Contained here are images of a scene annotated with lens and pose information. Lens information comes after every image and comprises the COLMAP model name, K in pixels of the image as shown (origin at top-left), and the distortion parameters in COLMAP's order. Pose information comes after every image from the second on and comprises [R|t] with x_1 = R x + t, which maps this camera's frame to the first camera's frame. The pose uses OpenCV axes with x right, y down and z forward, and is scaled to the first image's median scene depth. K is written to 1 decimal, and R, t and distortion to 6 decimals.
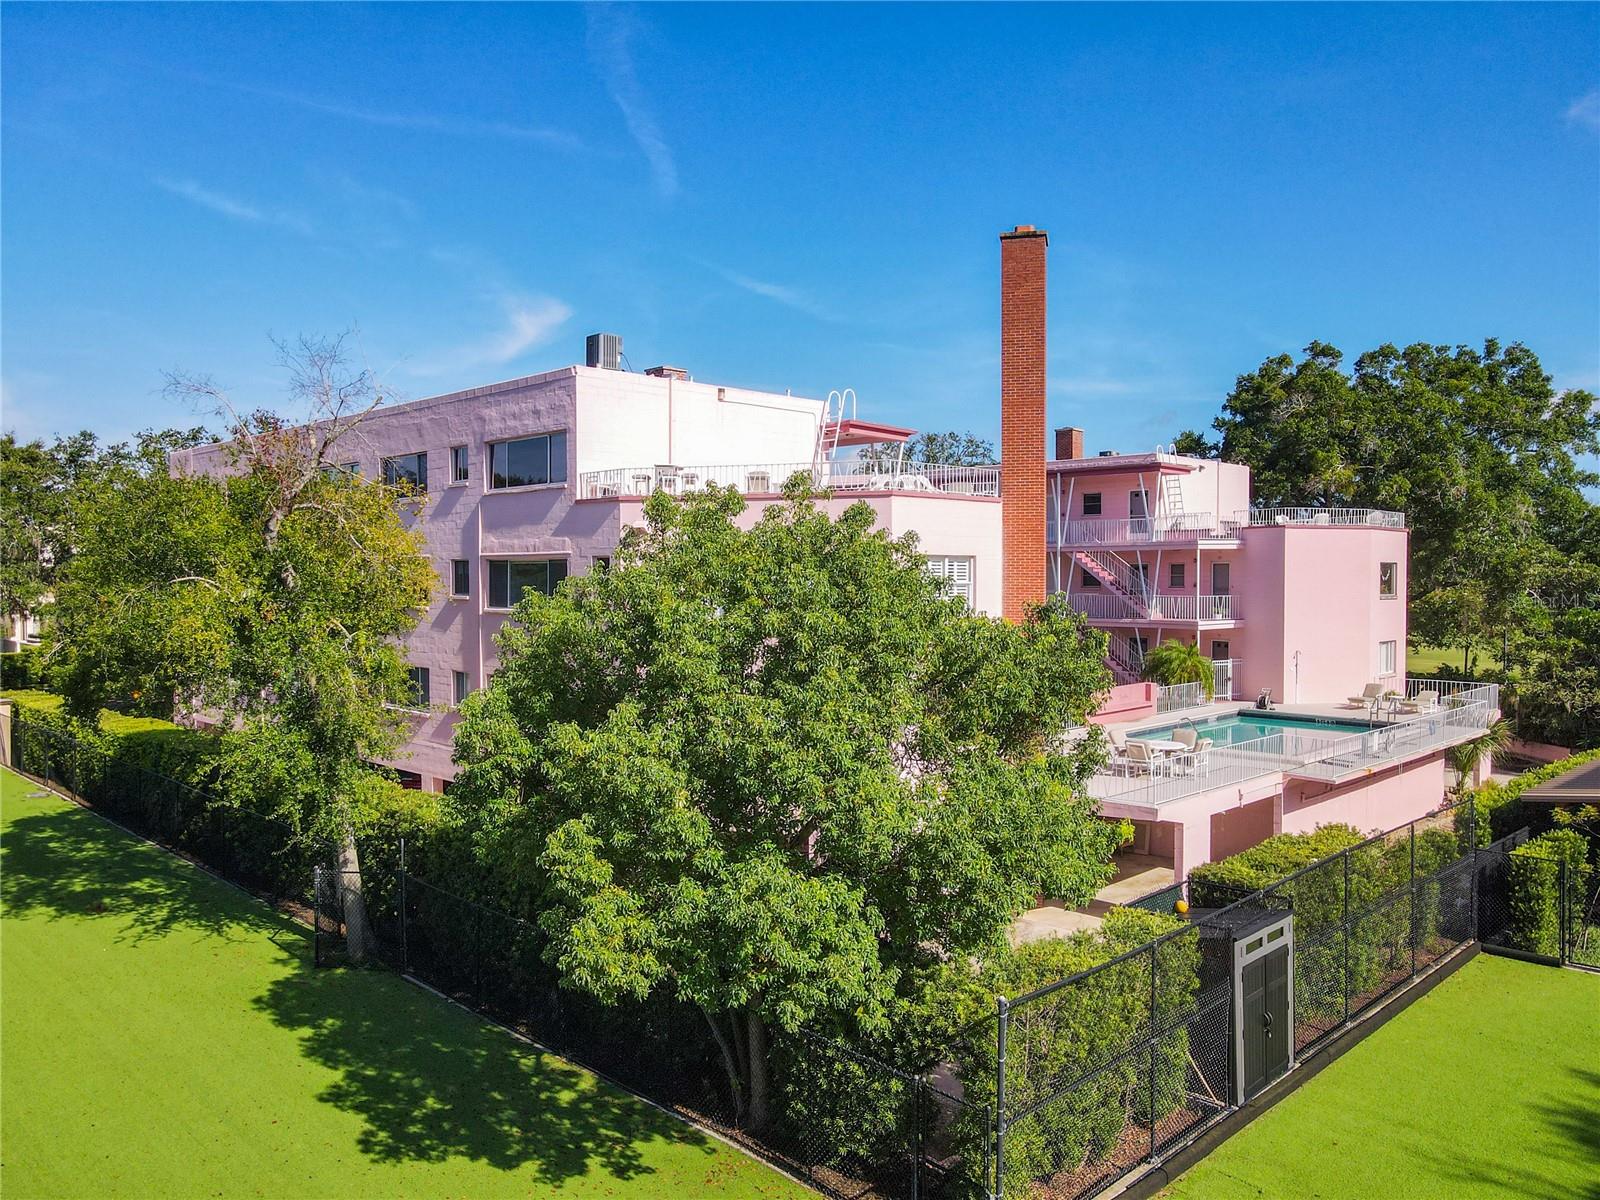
lens RADIAL K [[1182.1, 0, 805.1], [0, 1182.1, 591.3], [0, 0, 1]] dist [0.011059, 0.003935]
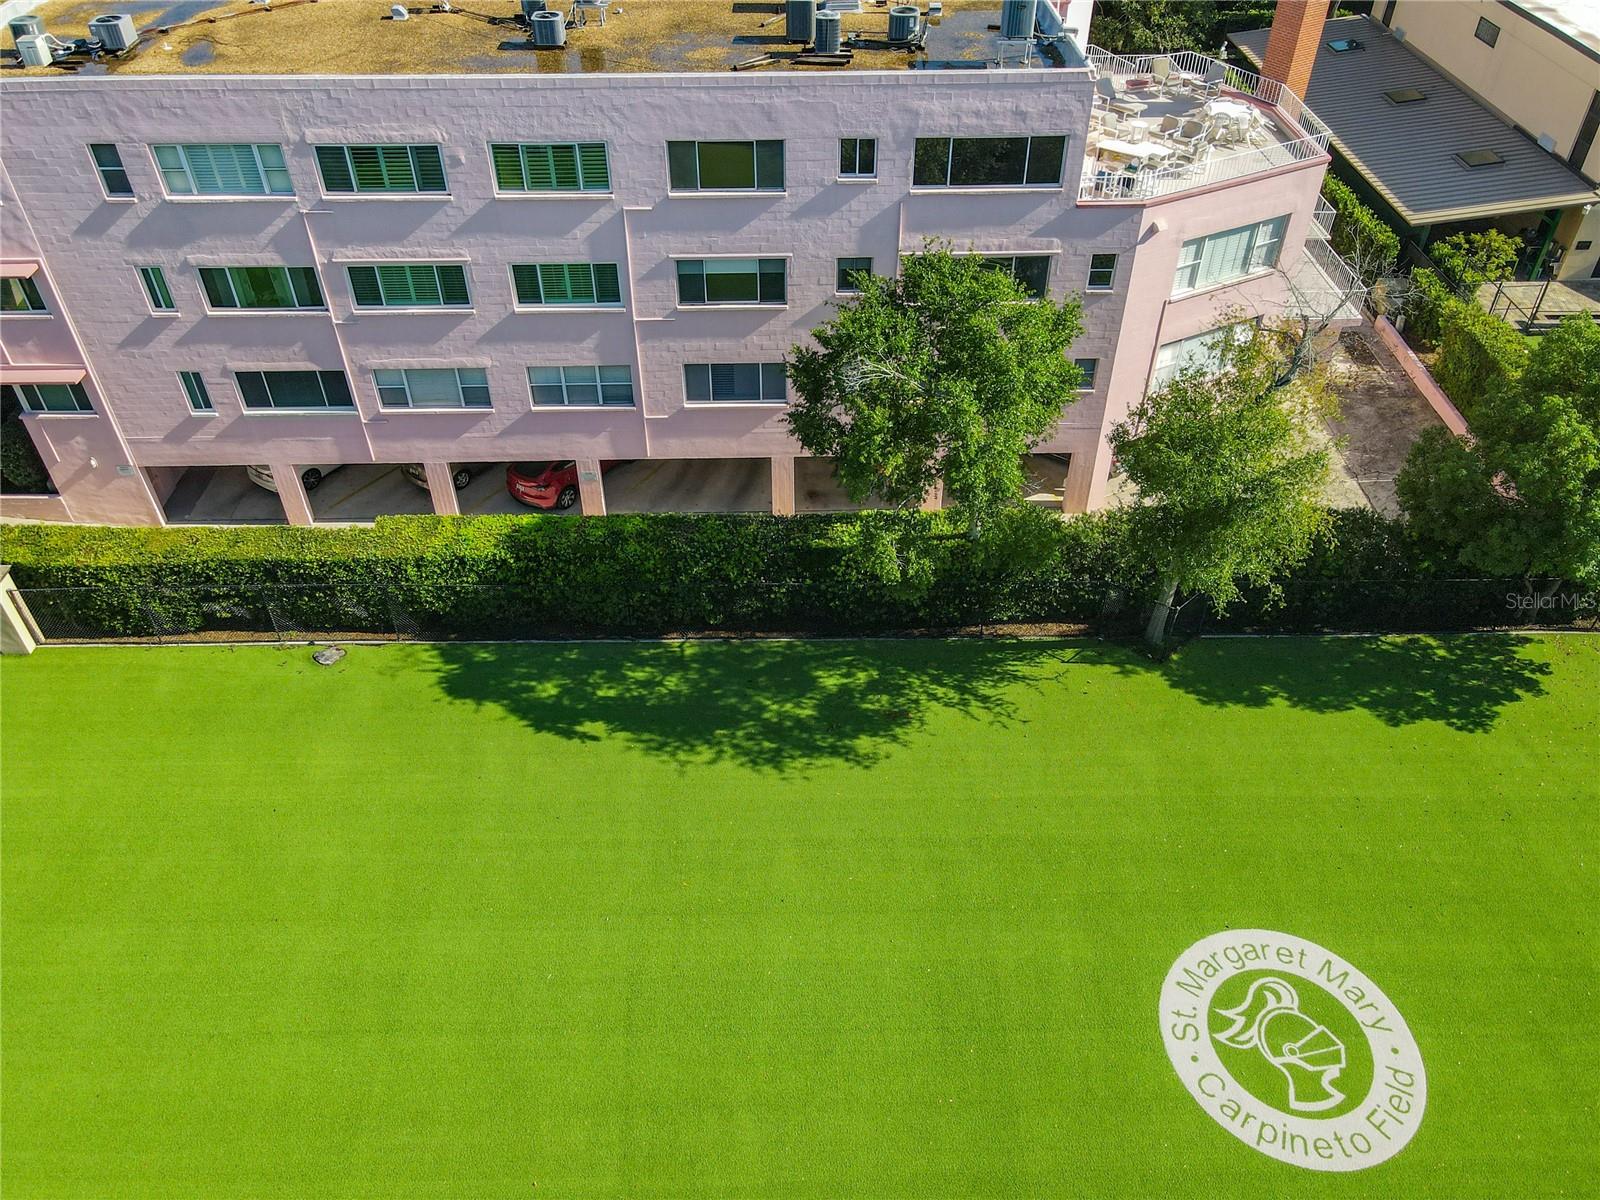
lens RADIAL K [[1179.4, 0, 786.5], [0, 1179.4, 595.5], [0, 0, 1]] dist [0.015729, -0.007404]
pose [[0.696064, -0.470003, 0.542764, -1.283692], [0.011967, 0.763449, 0.645757, -0.573243], [-0.717880, -0.442993, 0.537034, 0.548839]]
